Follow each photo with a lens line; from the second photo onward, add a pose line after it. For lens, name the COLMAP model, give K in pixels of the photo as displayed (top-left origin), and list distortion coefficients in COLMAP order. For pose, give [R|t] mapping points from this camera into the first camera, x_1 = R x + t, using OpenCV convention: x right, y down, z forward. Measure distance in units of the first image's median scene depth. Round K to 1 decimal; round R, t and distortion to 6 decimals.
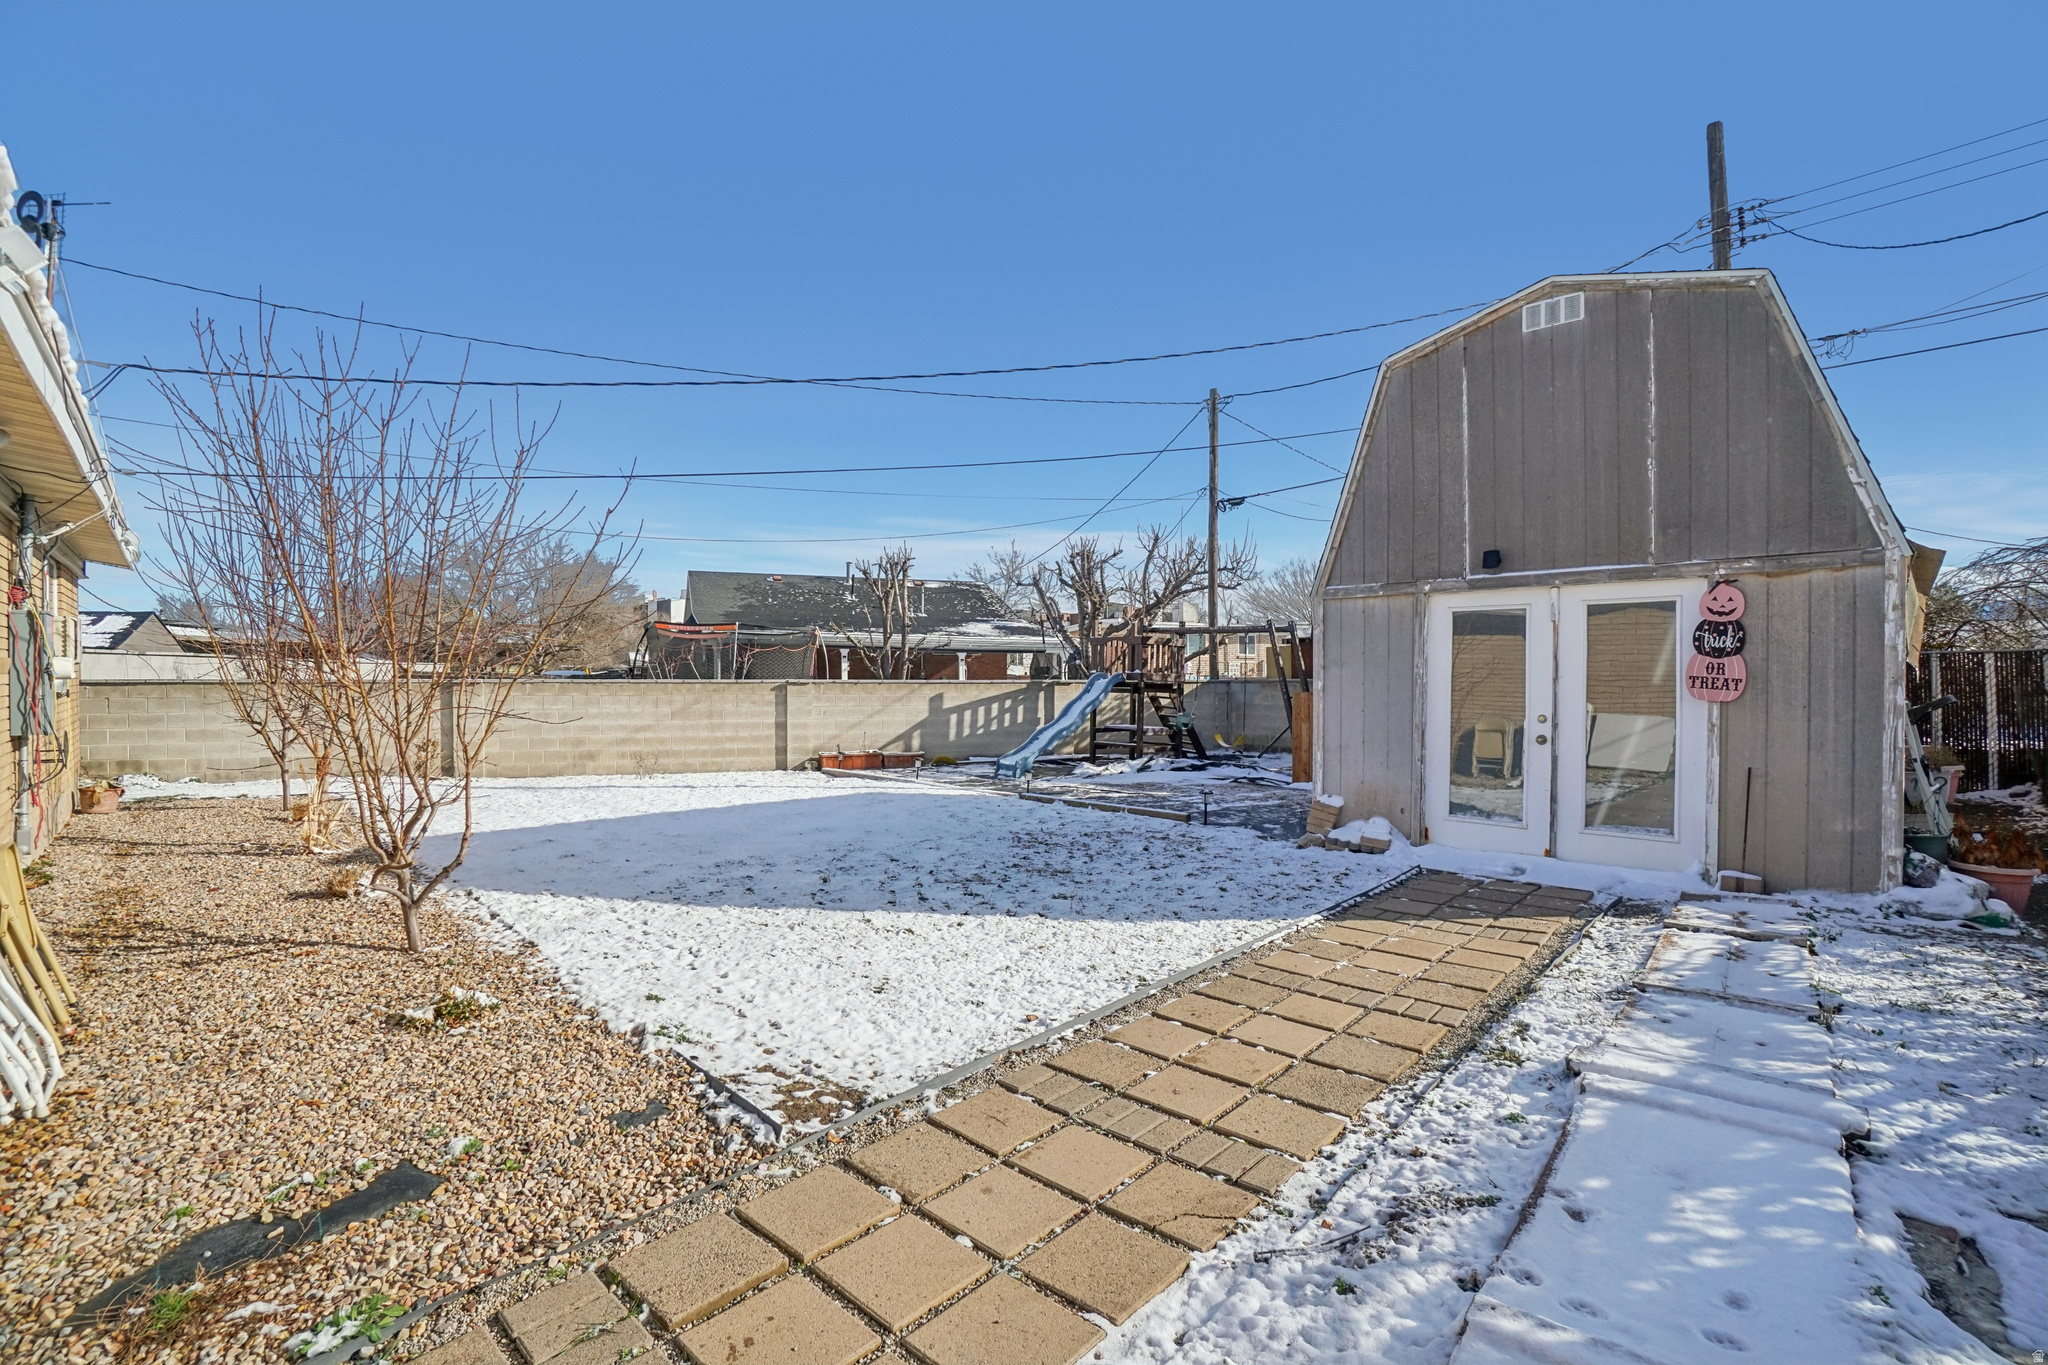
lens RADIAL K [[902.7, 0, 1002.2], [0, 902.7, 683.1], [0, 0, 1]] dist [-0.059161, 0.020987]
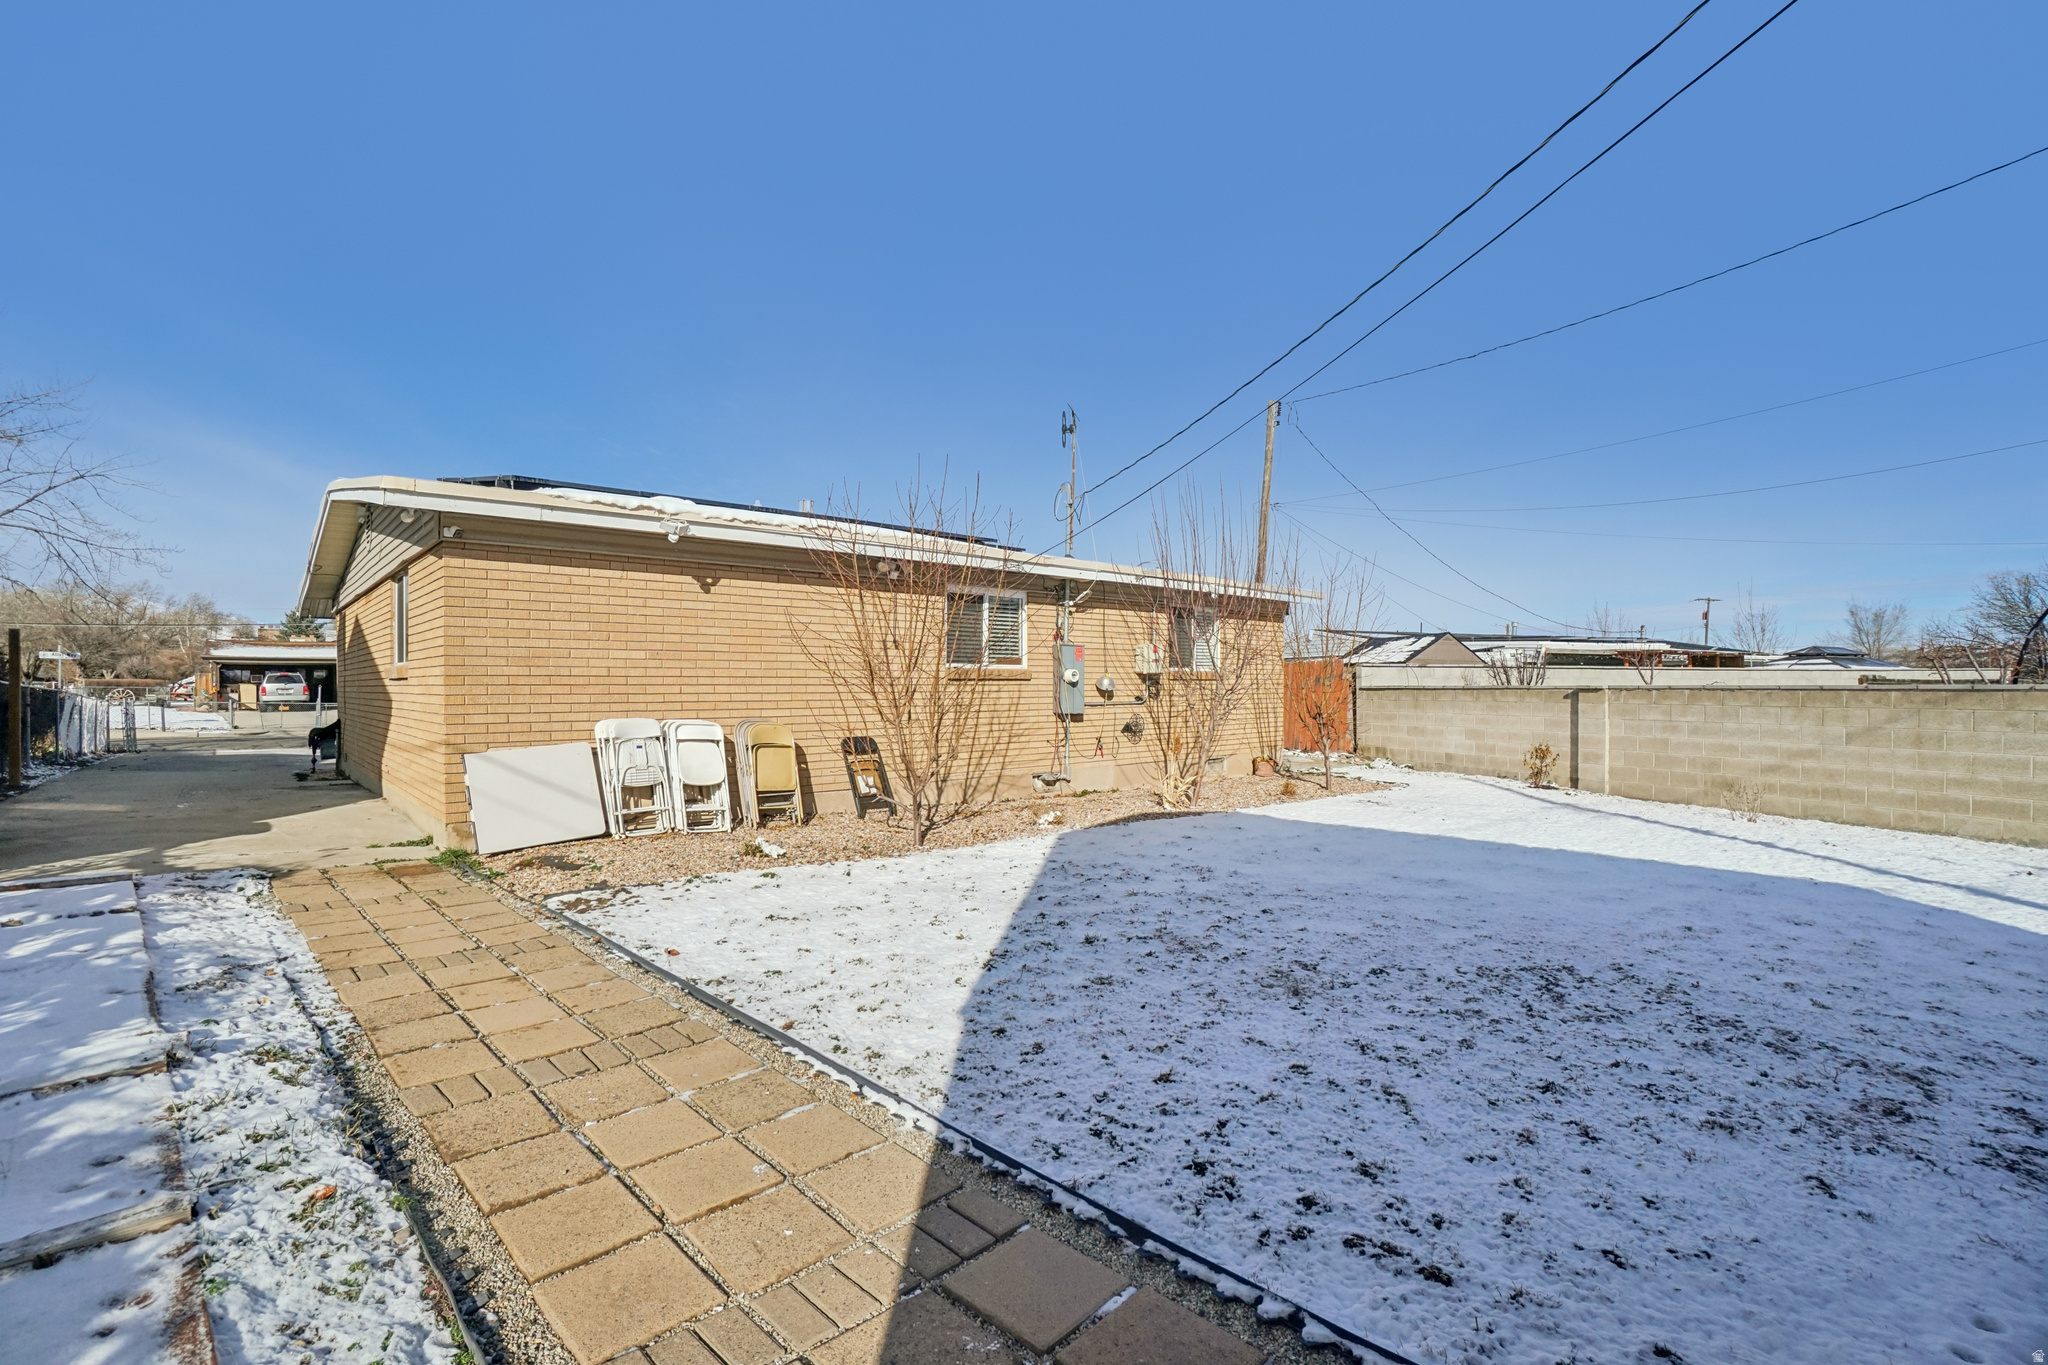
lens RADIAL K [[902.7, 0, 1002.2], [0, 902.7, 683.1], [0, 0, 1]] dist [-0.059161, 0.020987]
pose [[-0.045851, -0.007384, -0.998921, 0.897695], [-0.008049, 0.999943, -0.007022, 0.012230], [0.998916, 0.007719, -0.045908, 1.108002]]
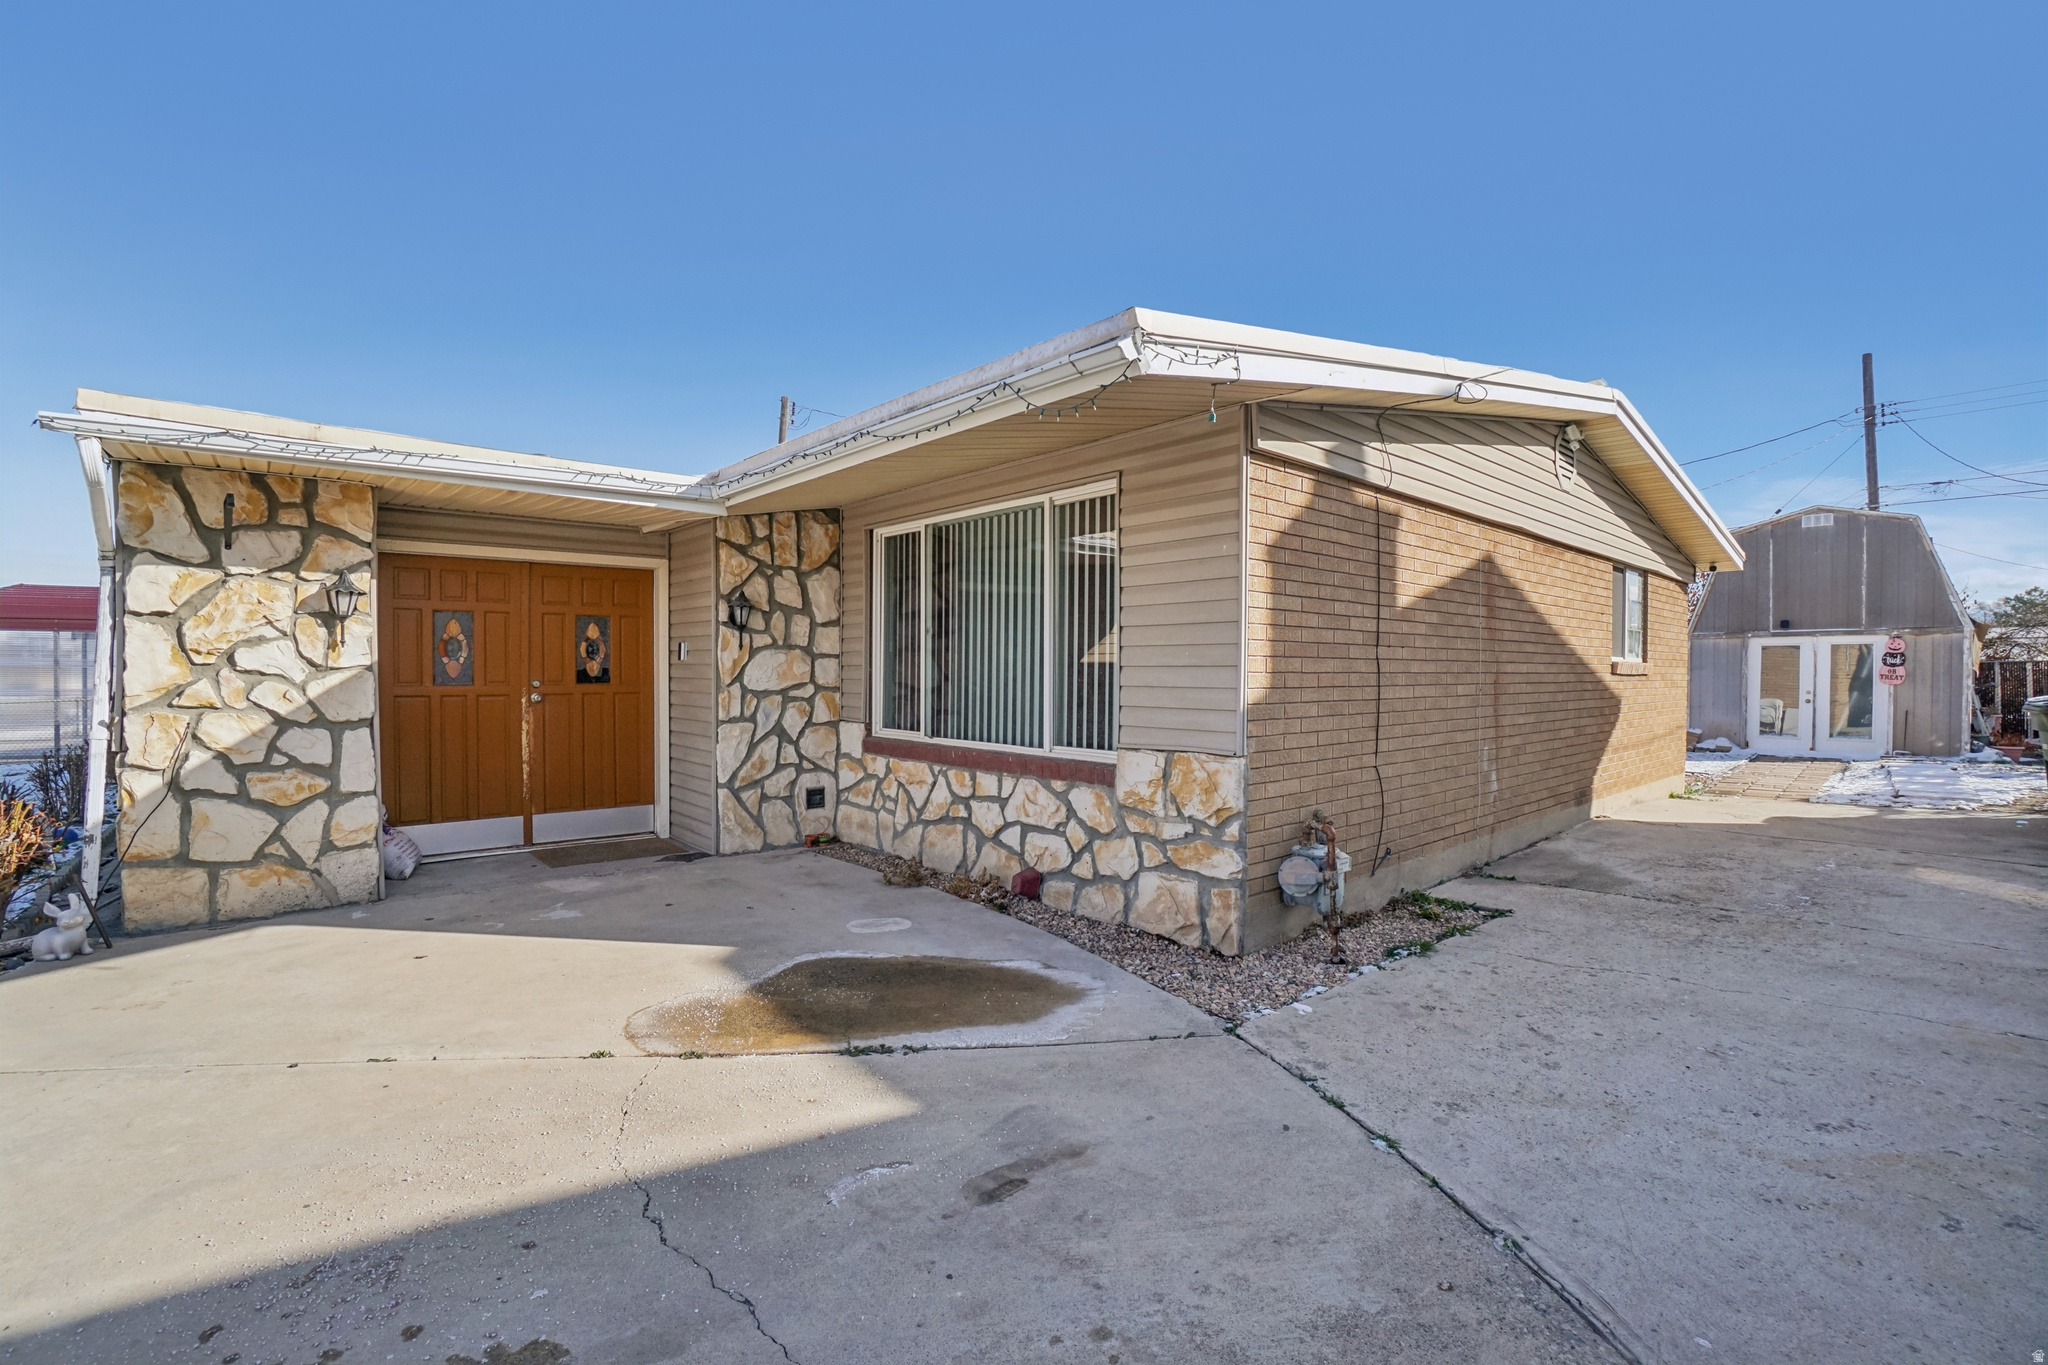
lens RADIAL K [[902.7, 0, 1002.2], [0, 902.7, 683.1], [0, 0, 1]] dist [-0.059161, 0.020987]
pose [[0.998769, 0.003824, -0.049461, -1.269766], [-0.003608, 0.999984, 0.004455, 0.011930], [0.049477, -0.004271, 0.998766, -1.270908]]
